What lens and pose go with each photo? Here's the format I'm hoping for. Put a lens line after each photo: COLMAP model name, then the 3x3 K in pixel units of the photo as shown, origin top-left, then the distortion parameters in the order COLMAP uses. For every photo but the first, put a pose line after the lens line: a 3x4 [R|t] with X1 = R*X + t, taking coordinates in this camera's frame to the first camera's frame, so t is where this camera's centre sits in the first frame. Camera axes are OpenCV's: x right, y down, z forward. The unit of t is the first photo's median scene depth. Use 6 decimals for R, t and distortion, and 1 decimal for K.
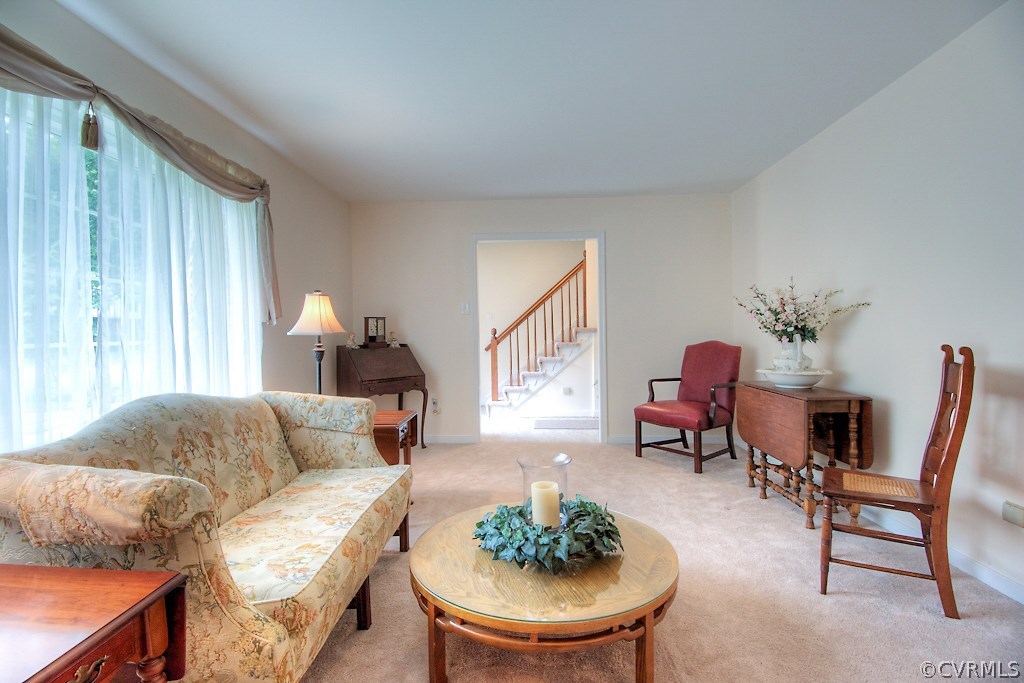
lens RADIAL K [[490.5, 0, 506.9], [0, 490.5, 334.8], [0, 0, 1]] dist [0.041984, -0.039587]
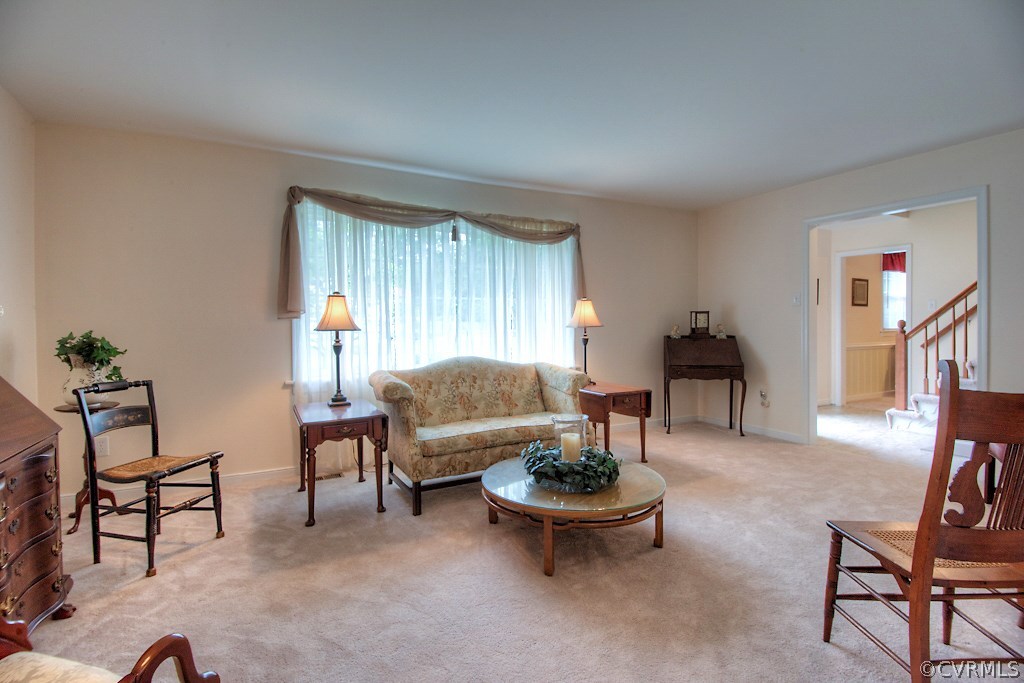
lens RADIAL K [[490.5, 0, 506.9], [0, 490.5, 334.8], [0, 0, 1]] dist [0.041984, -0.039587]
pose [[0.500637, 0.027544, -0.865219, 0.803374], [-0.005151, 0.999571, 0.028840, -0.019880], [0.865642, -0.009981, 0.500564, 0.077023]]
